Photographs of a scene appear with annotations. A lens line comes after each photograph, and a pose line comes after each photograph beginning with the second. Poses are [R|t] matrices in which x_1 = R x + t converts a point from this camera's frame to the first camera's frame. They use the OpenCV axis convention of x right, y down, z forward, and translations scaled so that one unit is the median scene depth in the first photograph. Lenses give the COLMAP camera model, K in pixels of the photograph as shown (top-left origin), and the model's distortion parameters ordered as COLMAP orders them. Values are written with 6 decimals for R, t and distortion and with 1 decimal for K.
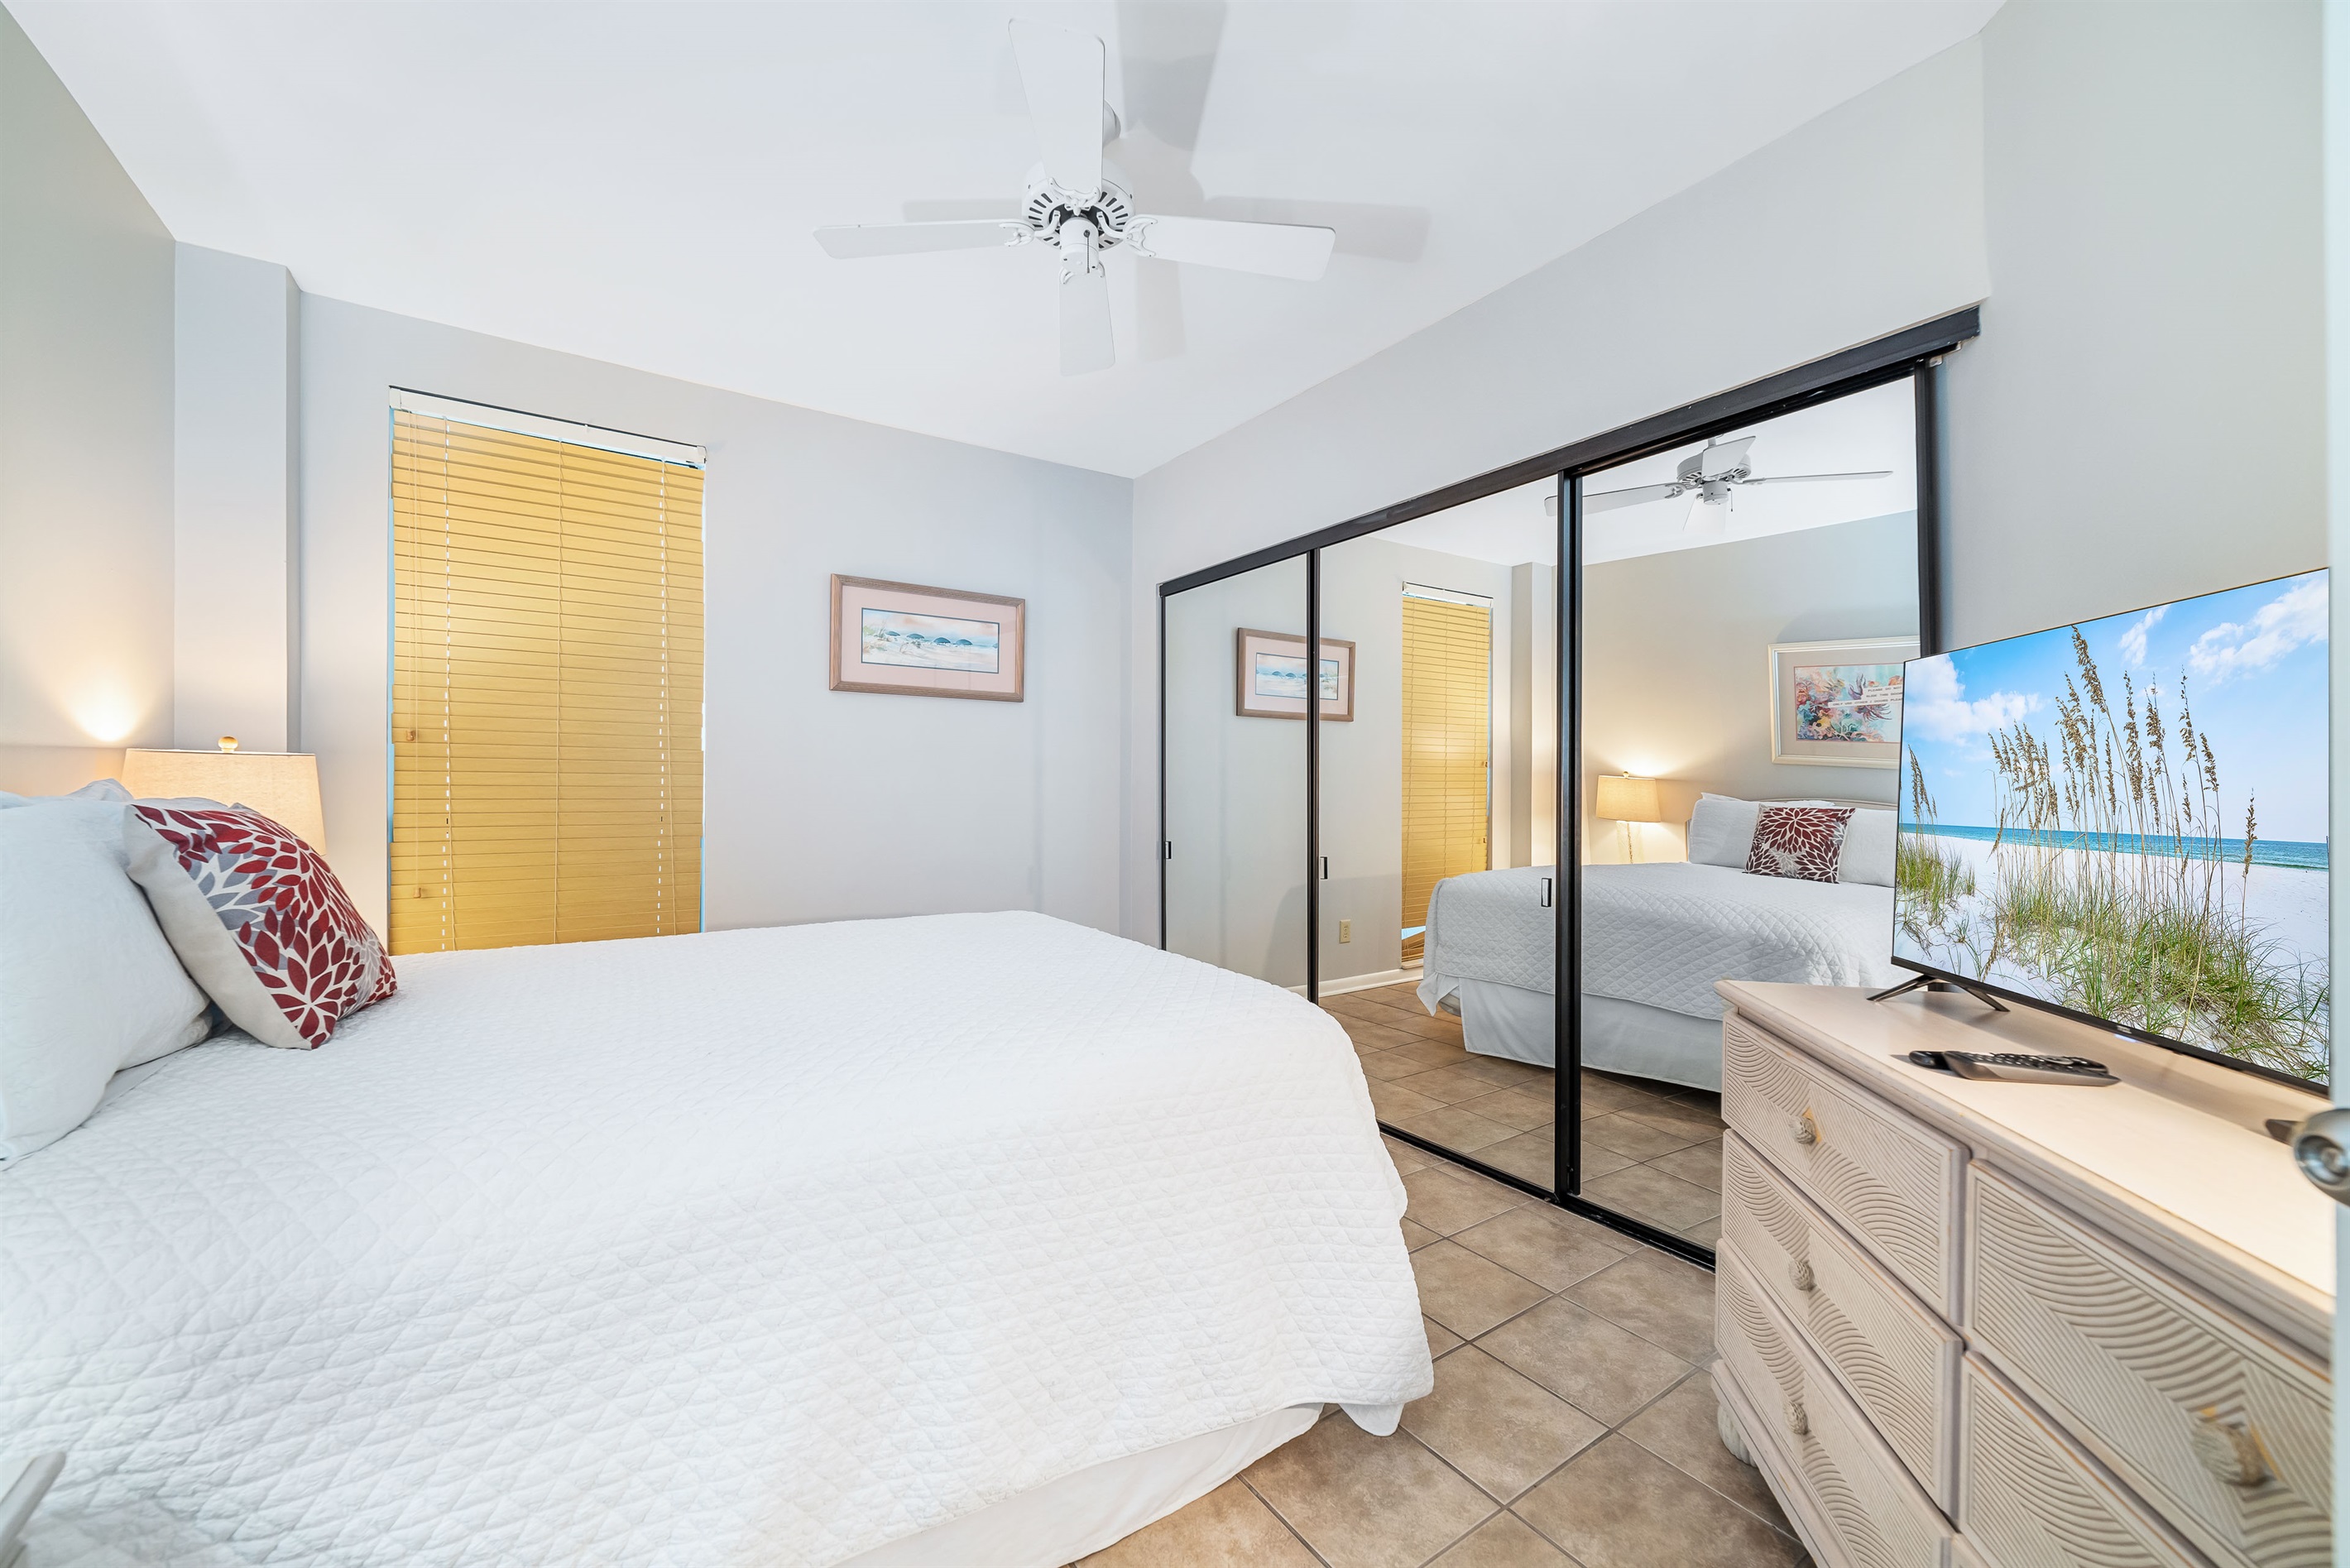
lens RADIAL K [[899.2, 0, 1176.6], [0, 899.2, 795.6], [0, 0, 1]] dist [-0.001343, 0.000154]
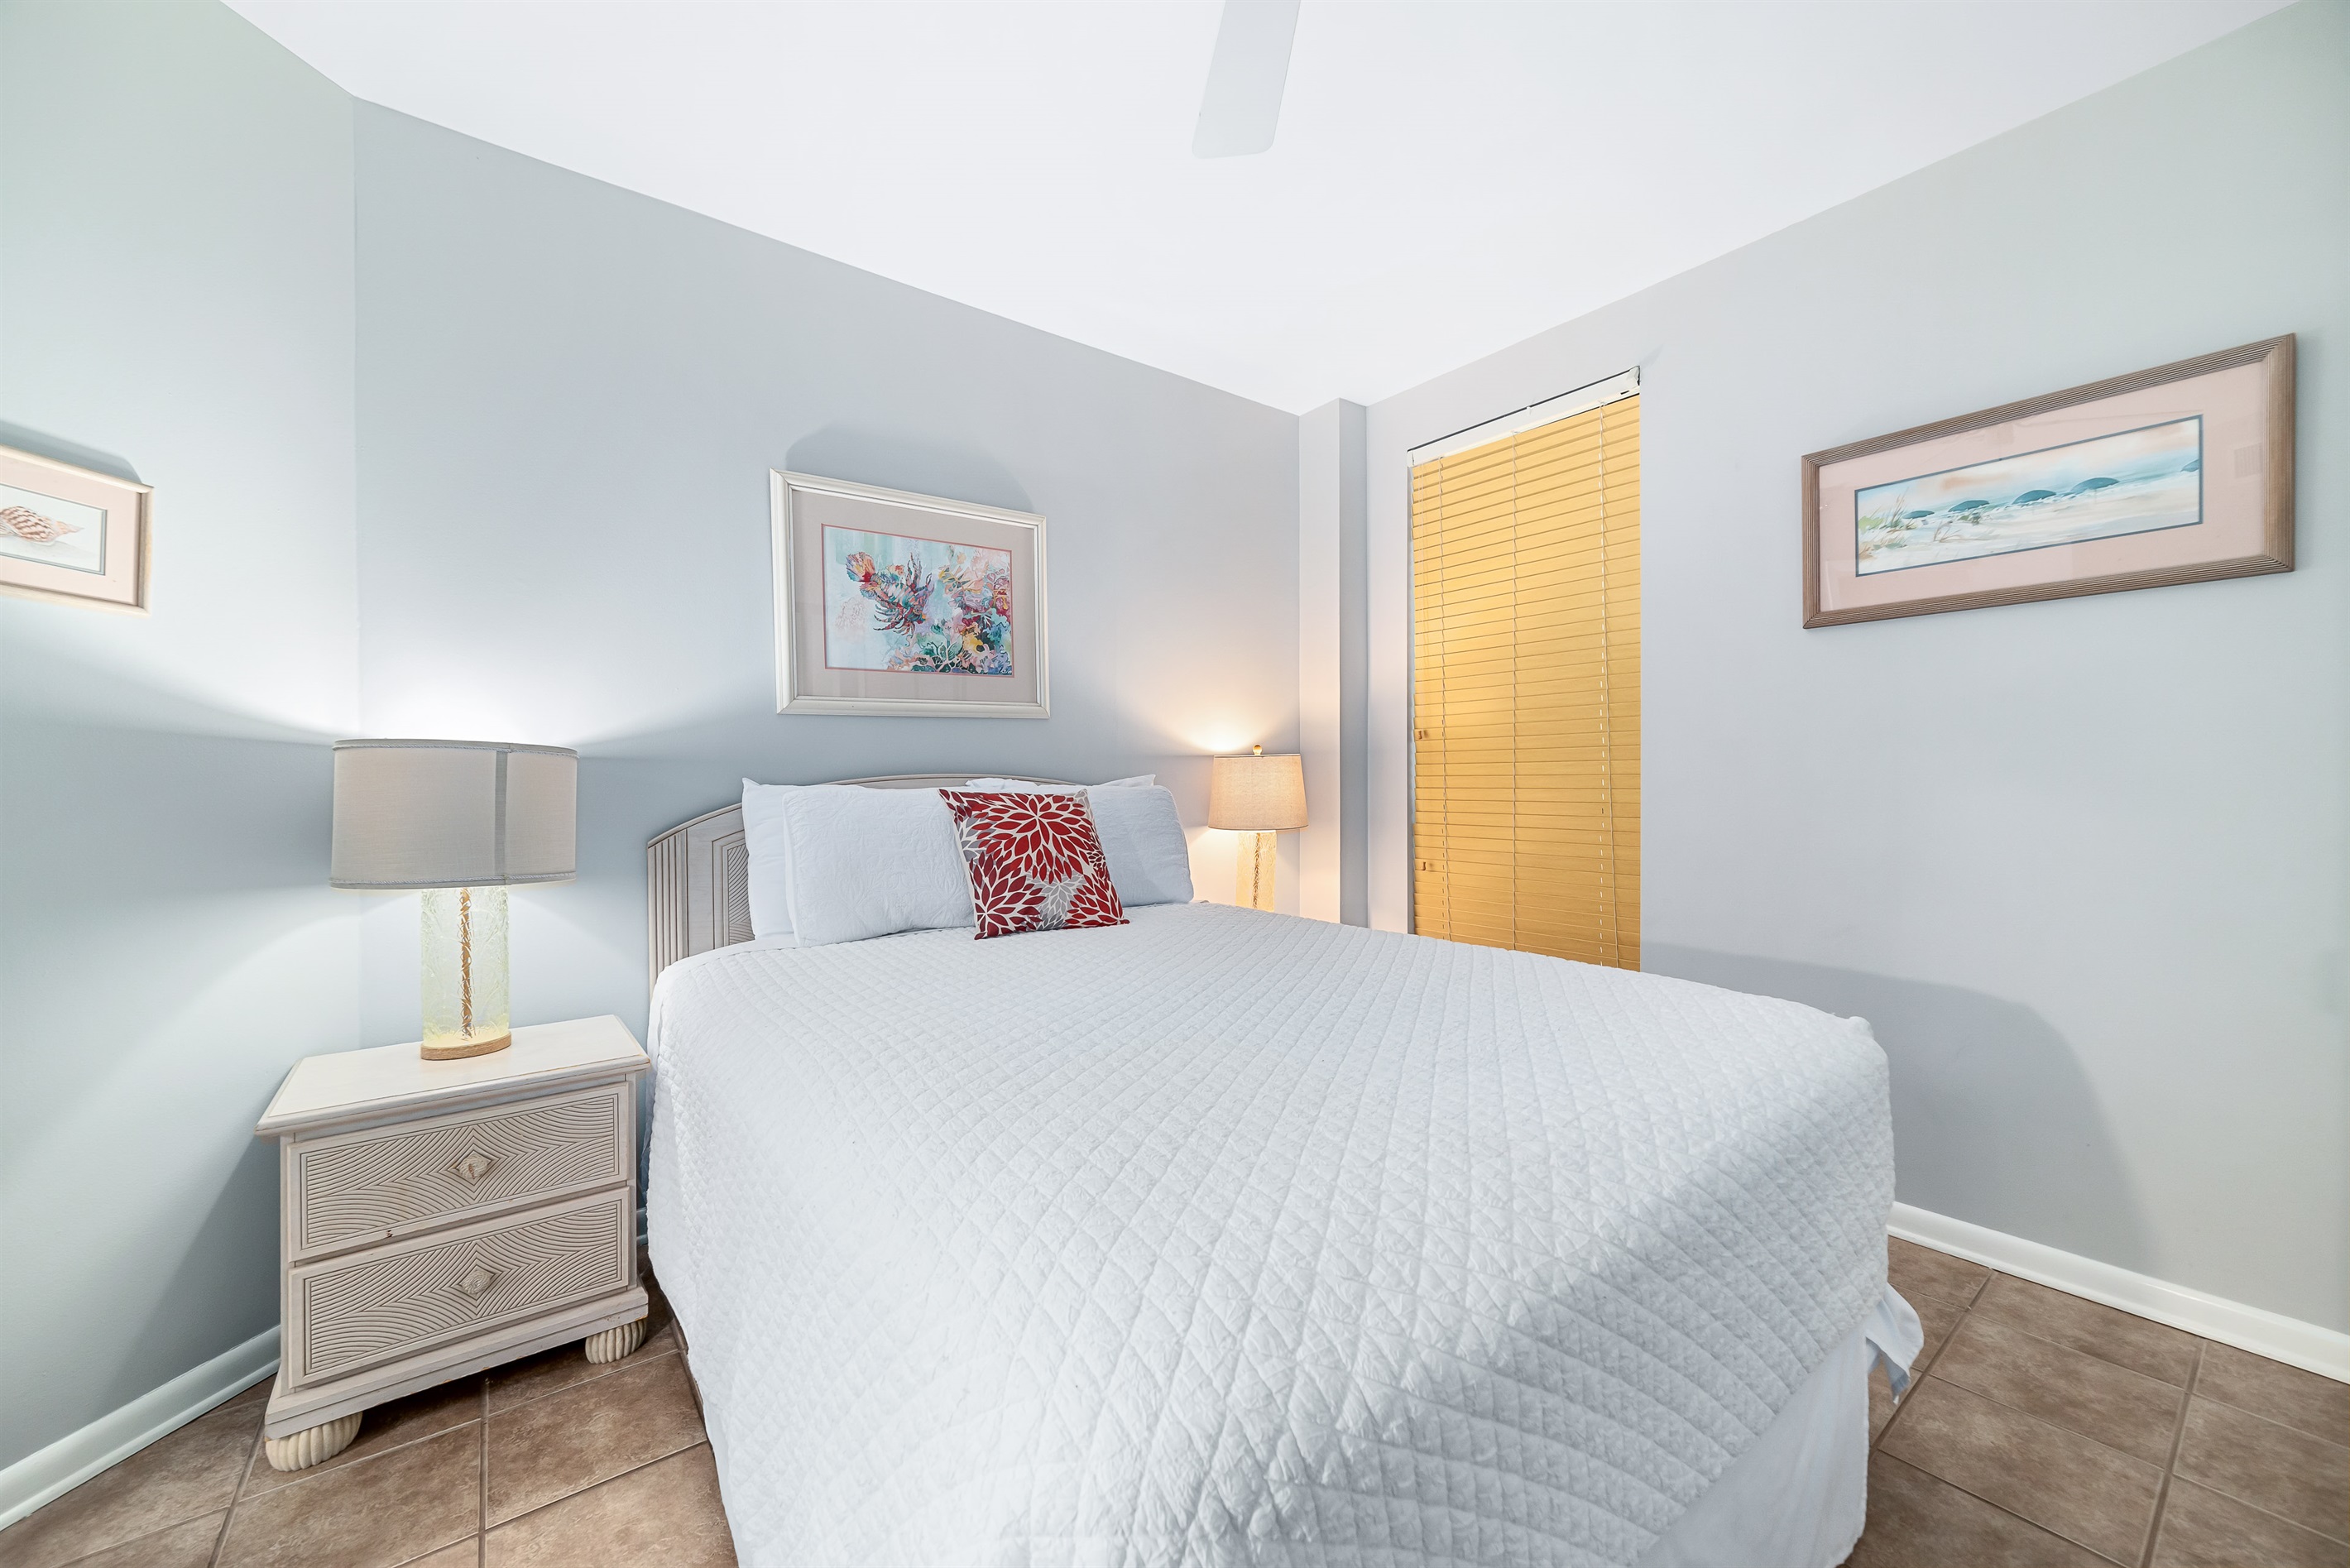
lens RADIAL K [[899.2, 0, 1176.6], [0, 899.2, 795.6], [0, 0, 1]] dist [-0.001343, 0.000154]
pose [[0.068931, 0.008782, -0.997583, 0.296673], [0.000350, 0.999961, 0.008828, 0.003040], [0.997621, -0.000958, 0.068925, 0.546743]]
